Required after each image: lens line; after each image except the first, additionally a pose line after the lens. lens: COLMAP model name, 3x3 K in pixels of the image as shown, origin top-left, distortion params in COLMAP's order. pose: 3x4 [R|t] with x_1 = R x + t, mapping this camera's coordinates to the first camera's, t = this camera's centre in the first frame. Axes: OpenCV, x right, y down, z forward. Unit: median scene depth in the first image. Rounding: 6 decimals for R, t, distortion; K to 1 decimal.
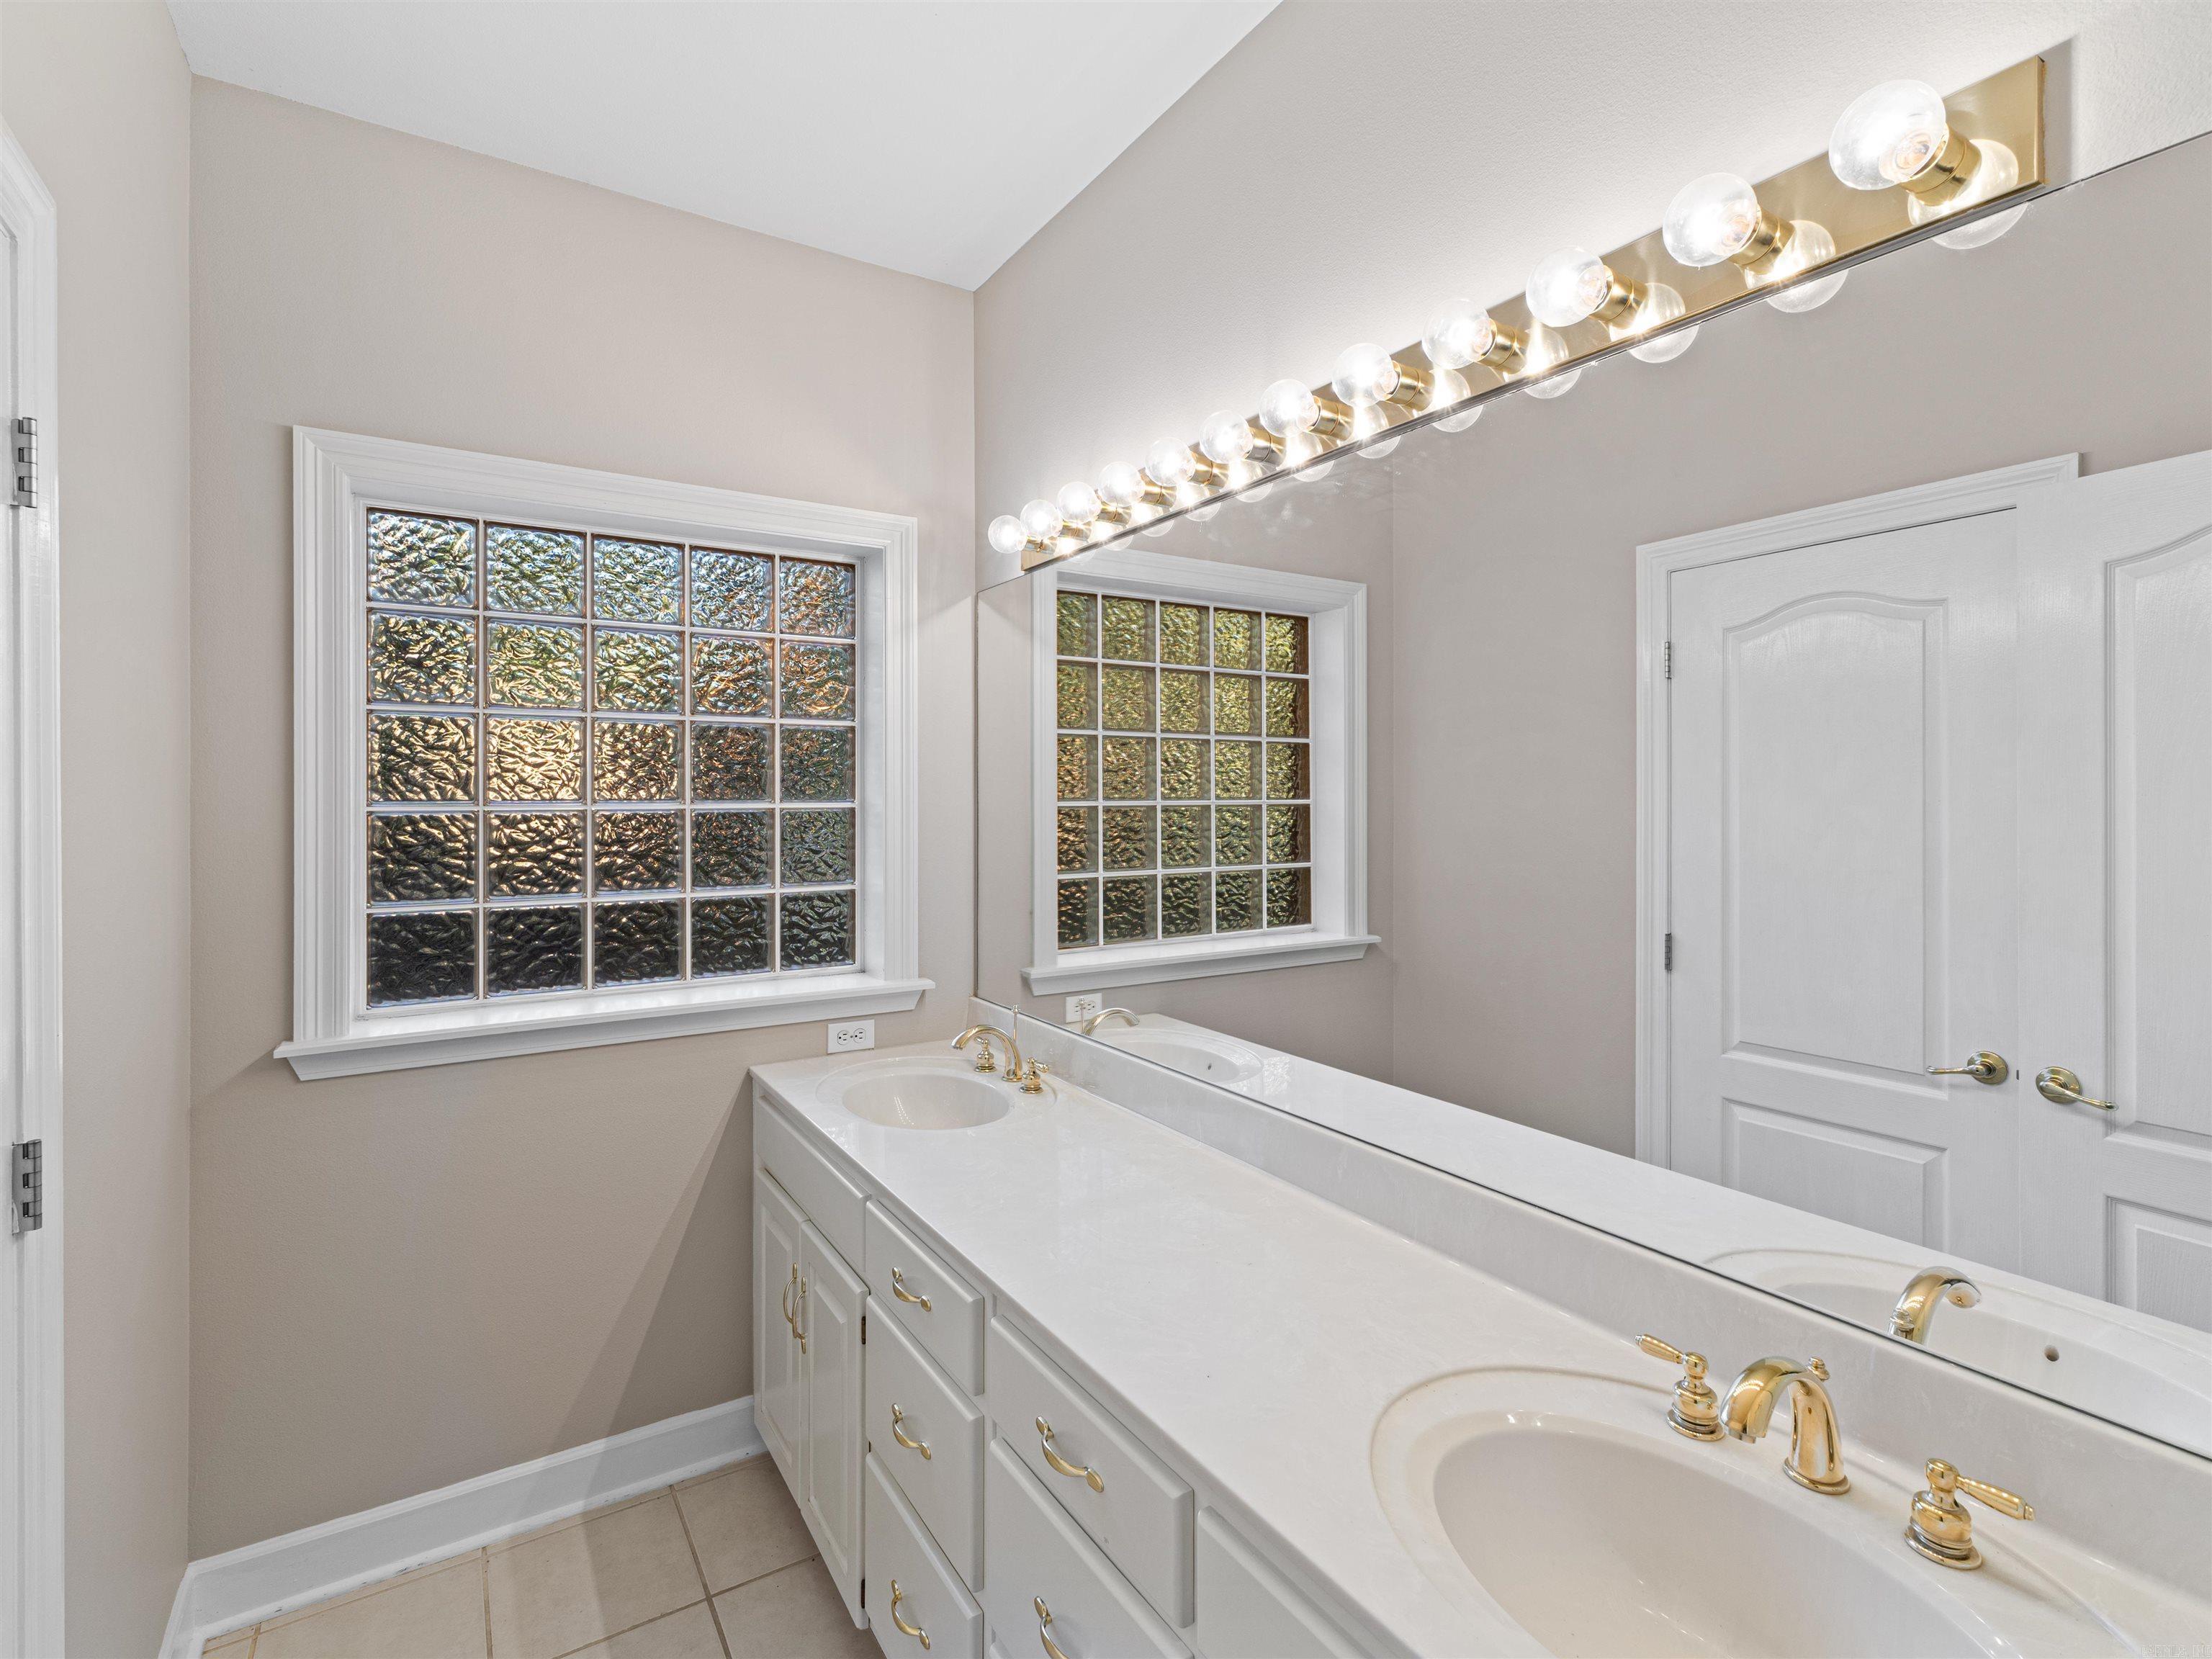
lens RADIAL K [[1053.2, 0, 1119.5], [0, 1053.2, 838.2], [0, 0, 1]] dist [-0.000754, -0.000486]
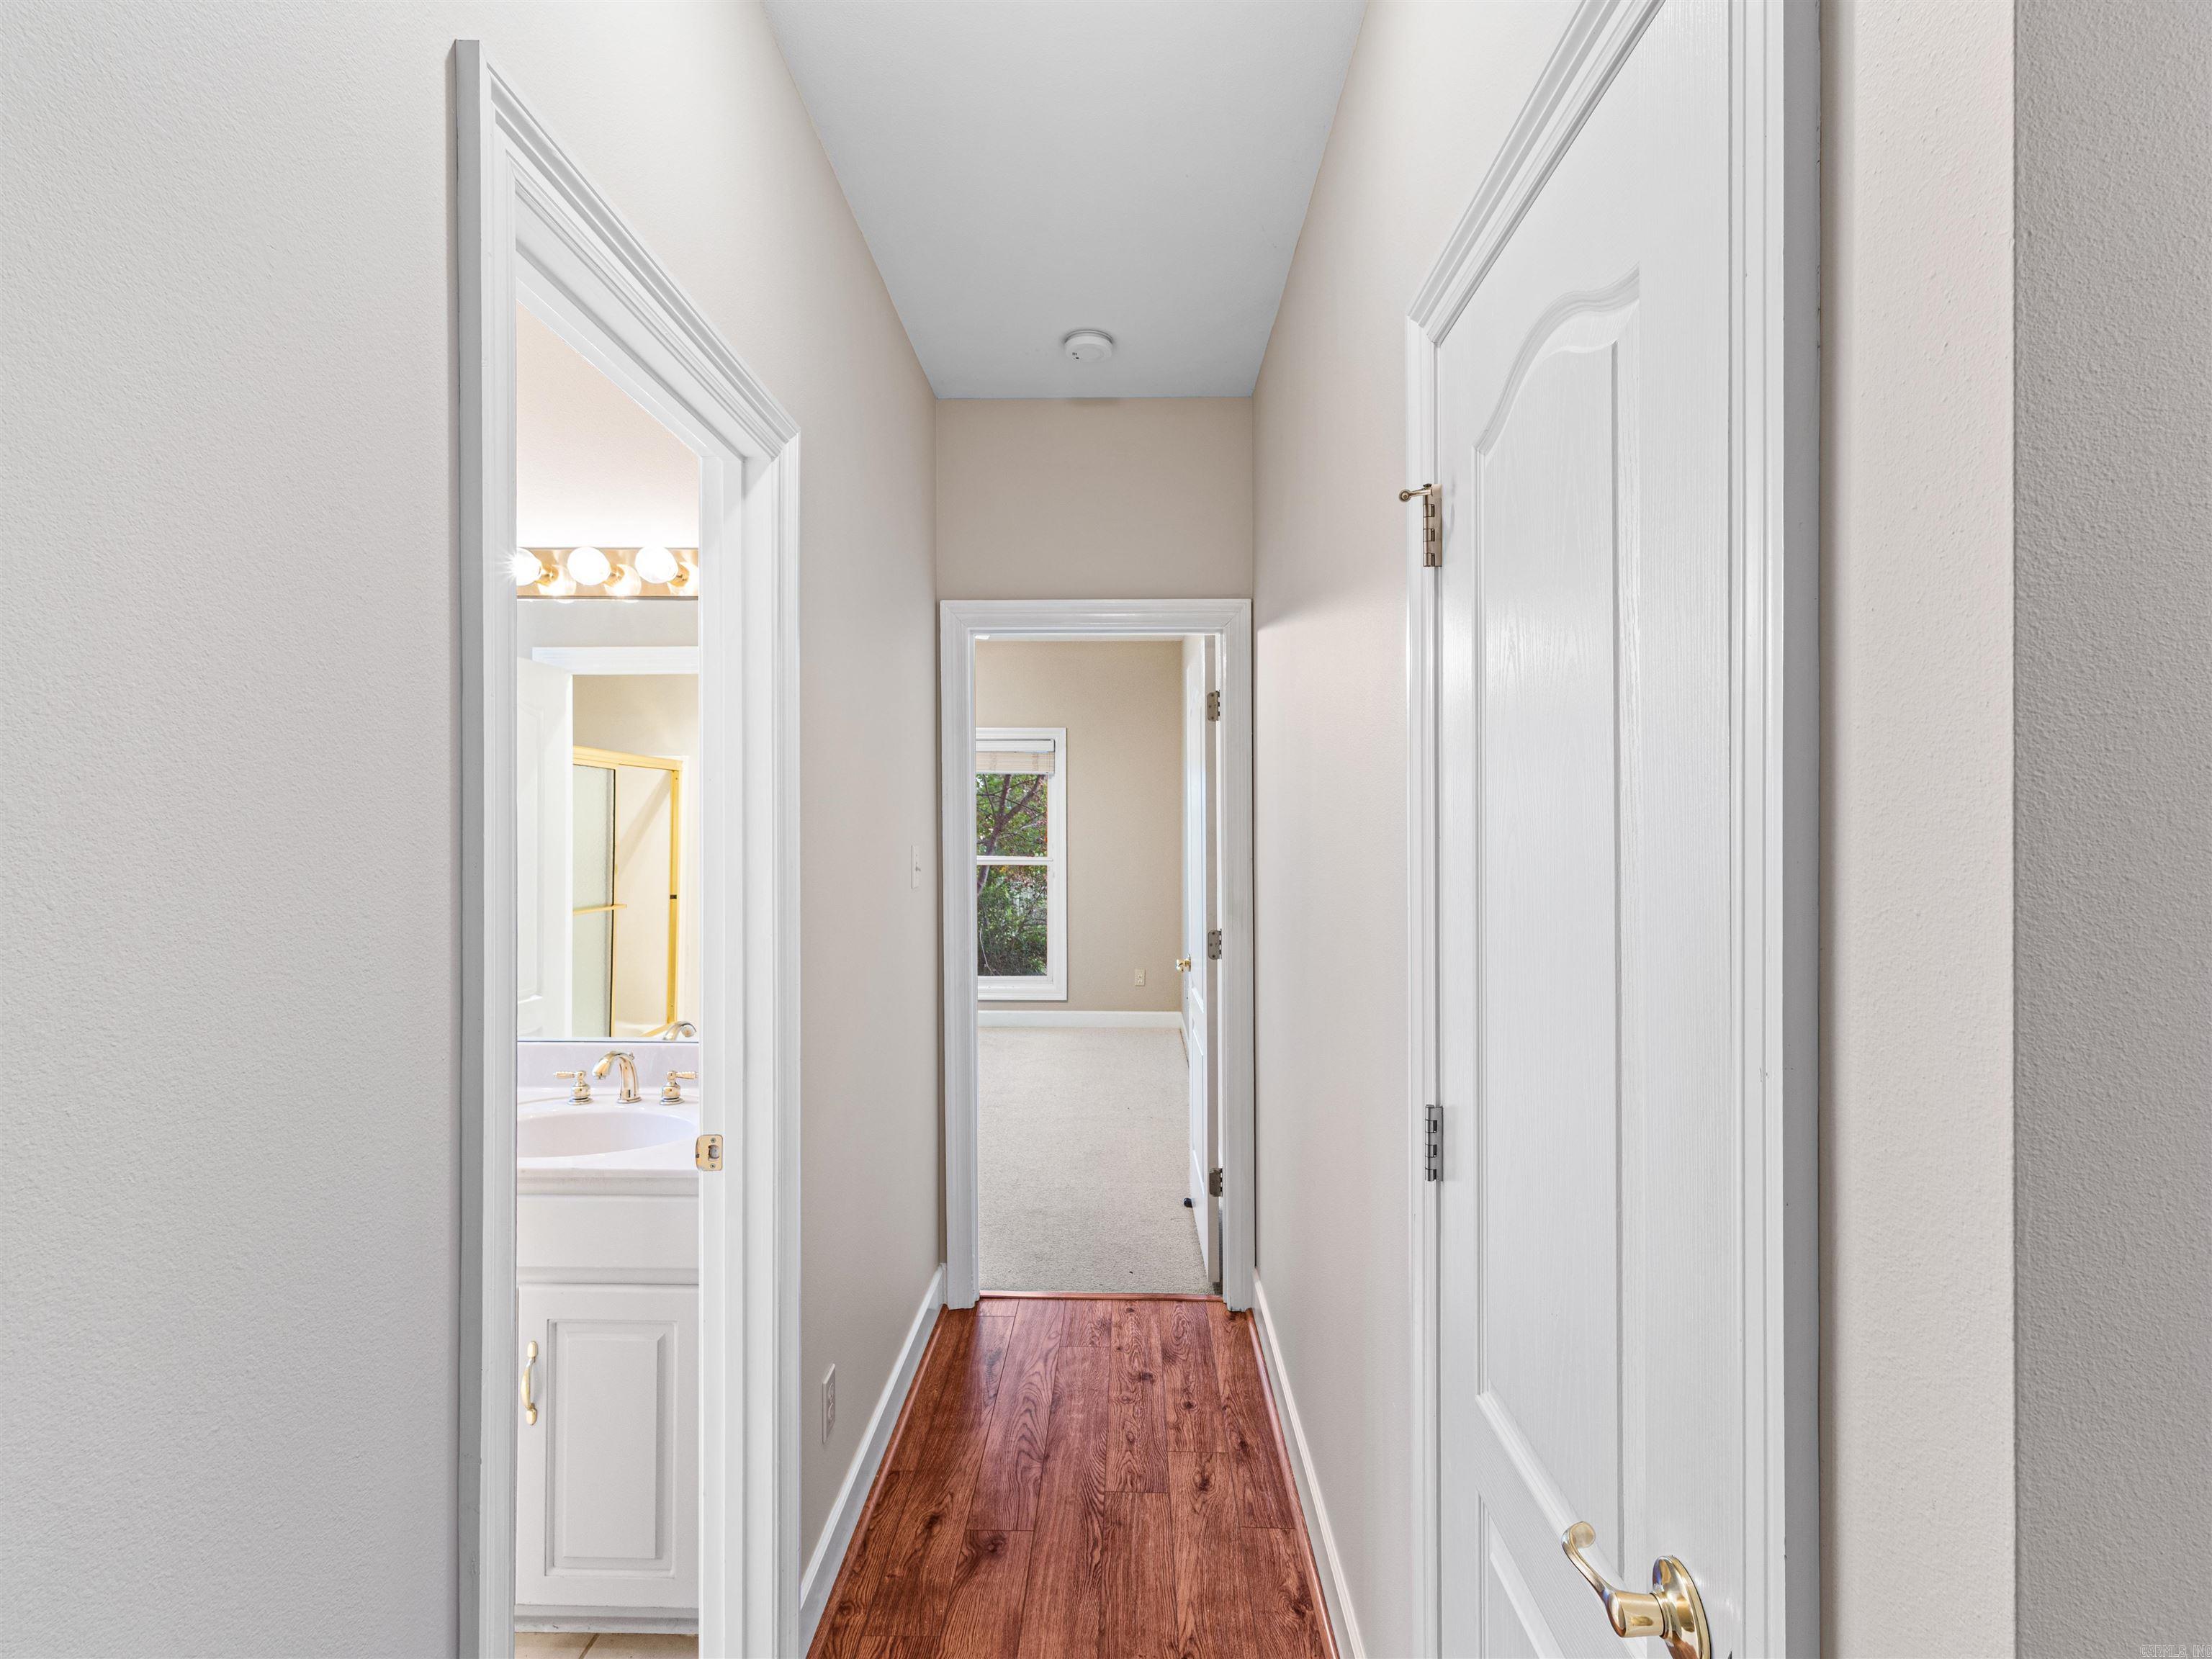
lens RADIAL K [[1053.2, 0, 1119.5], [0, 1053.2, 838.2], [0, 0, 1]] dist [-0.000754, -0.000486]
pose [[0.555743, 0.002082, 0.831351, -0.754046], [0.001937, 0.999991, -0.003800, -0.013572], [-0.831352, 0.003722, 0.555734, -1.320953]]
